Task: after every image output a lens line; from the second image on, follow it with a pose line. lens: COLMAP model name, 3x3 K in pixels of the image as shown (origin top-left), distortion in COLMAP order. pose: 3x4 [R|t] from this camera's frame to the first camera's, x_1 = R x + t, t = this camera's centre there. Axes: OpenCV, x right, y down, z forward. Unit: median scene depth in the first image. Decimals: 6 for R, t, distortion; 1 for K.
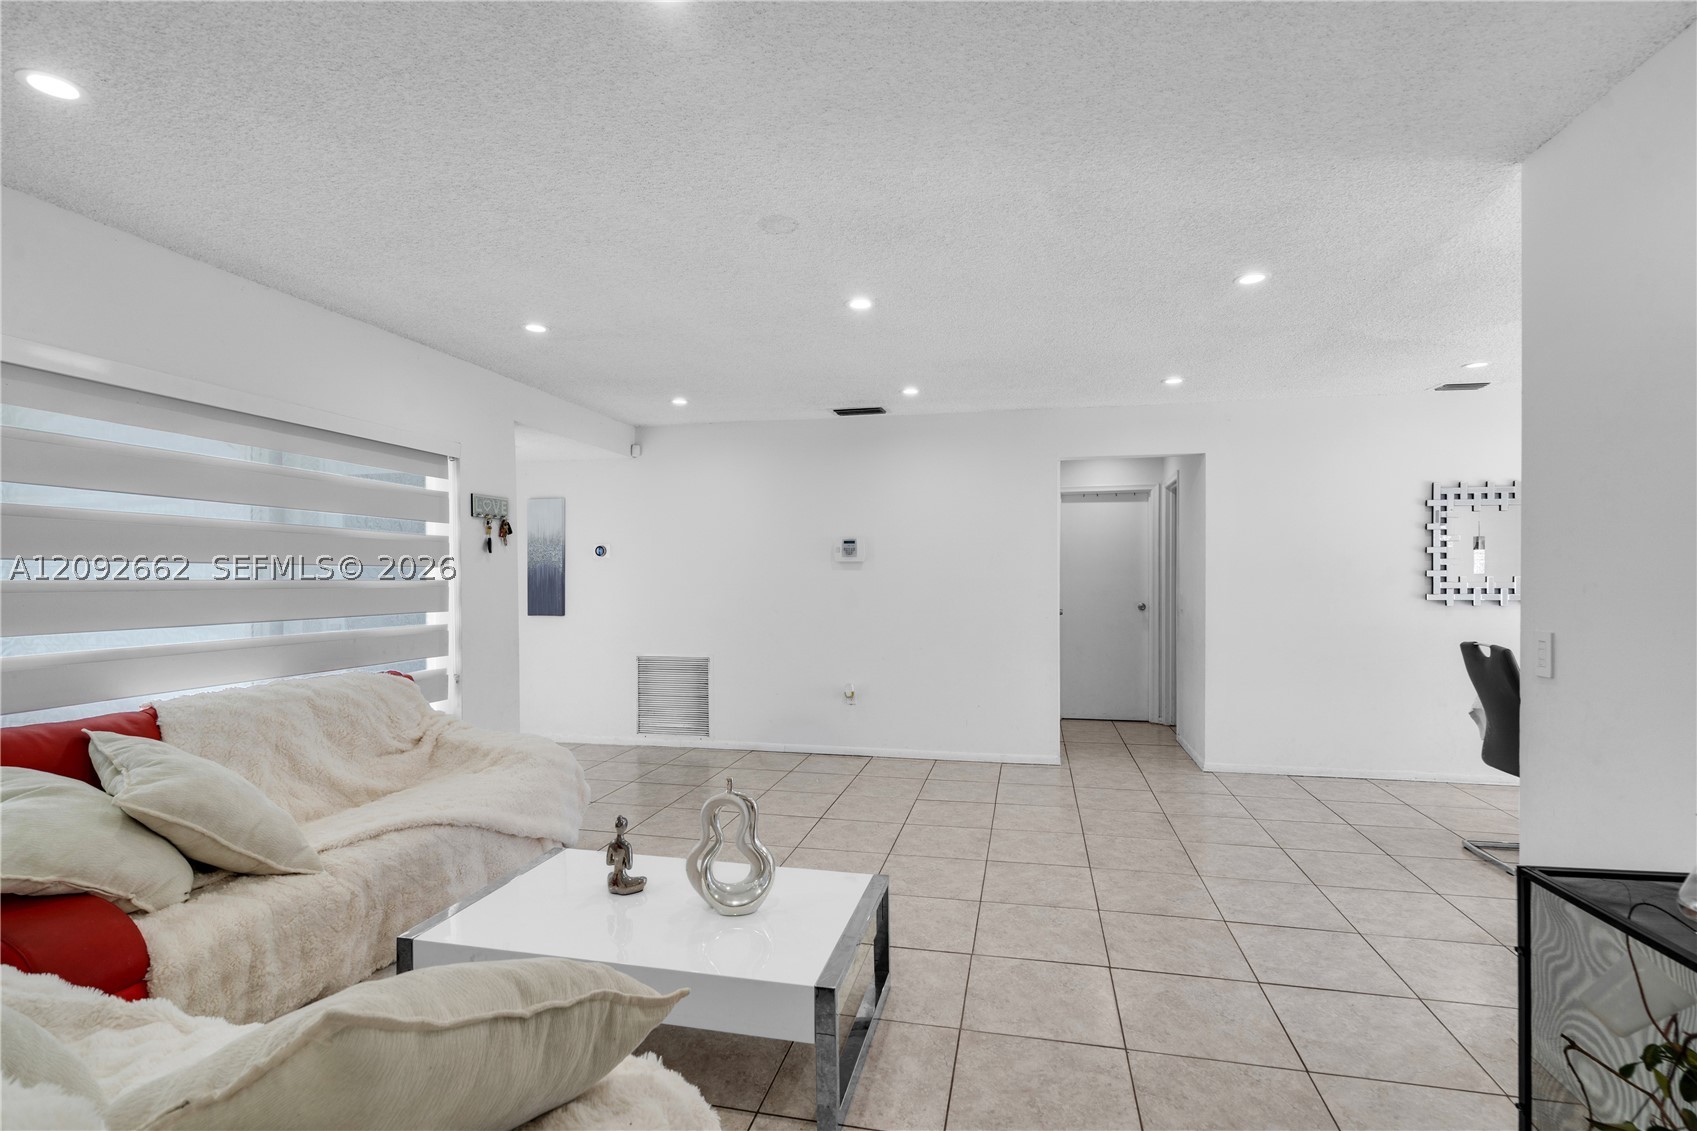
lens RADIAL K [[784.4, 0, 859.0], [0, 784.4, 572.9], [0, 0, 1]] dist [0.000093, -0.000095]
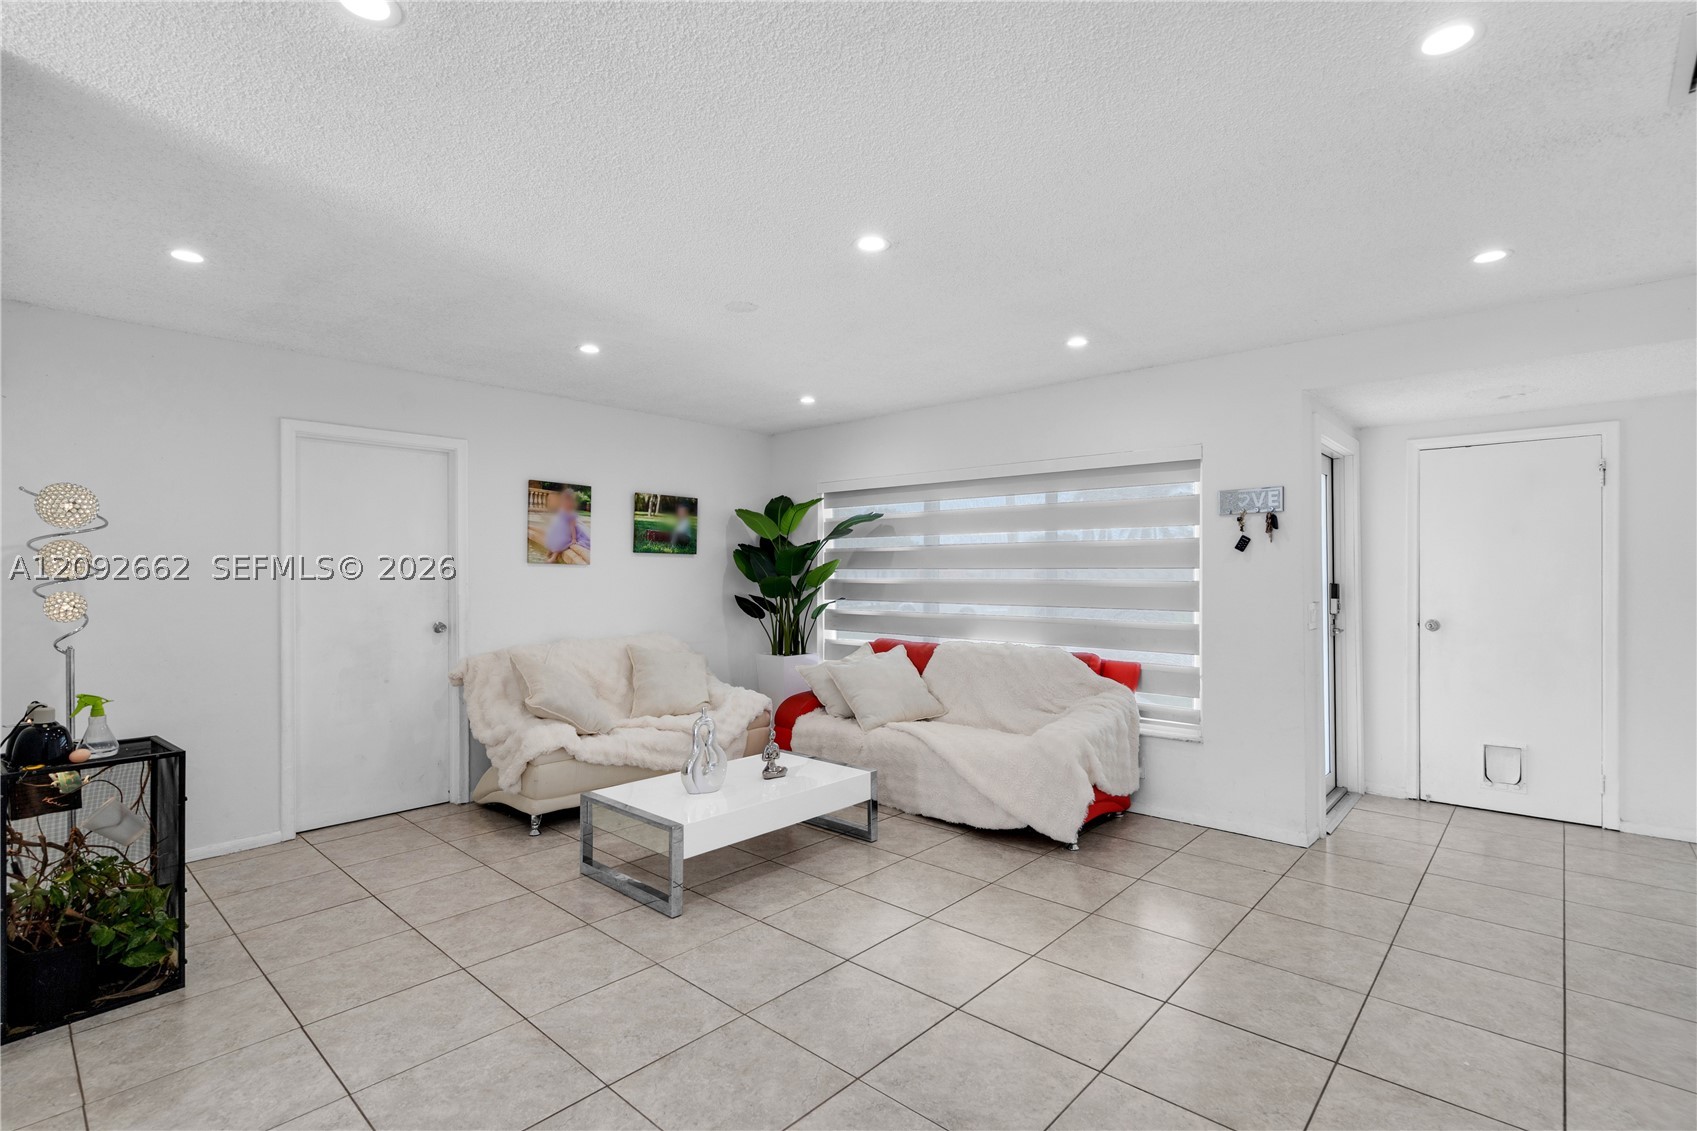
lens RADIAL K [[784.4, 0, 859.0], [0, 784.4, 572.9], [0, 0, 1]] dist [0.000093, -0.000095]
pose [[-0.492841, 0.000199, -0.870119, 0.739618], [0.006435, 0.999973, -0.003416, -0.000138], [0.870095, -0.007282, -0.492830, 1.441430]]
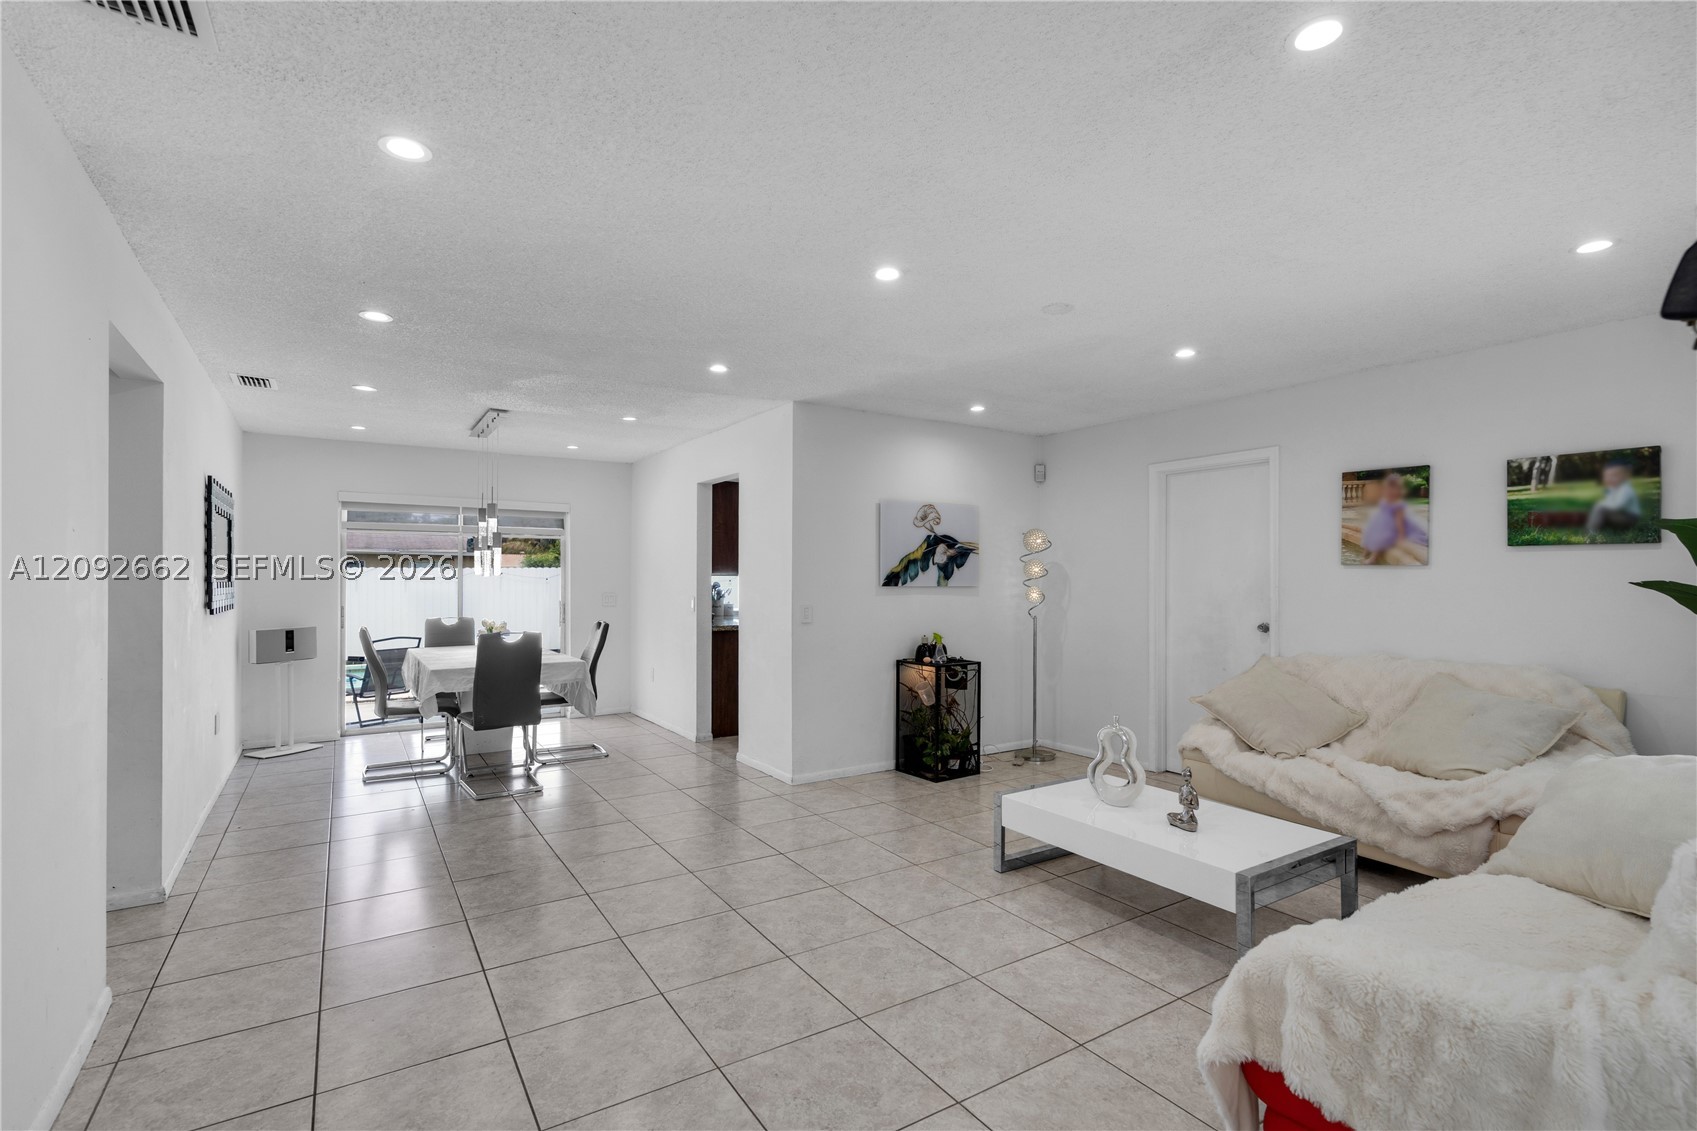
lens RADIAL K [[796.5, 0, 848.5], [0, 796.5, 565.5], [0, 0, 1]] dist [0.015217, -0.000216]
pose [[-0.708883, 0.011797, 0.705227, -0.624252], [-0.003252, 0.999795, -0.019993, 0.002782], [-0.705318, -0.016466, -0.708699, 1.732379]]
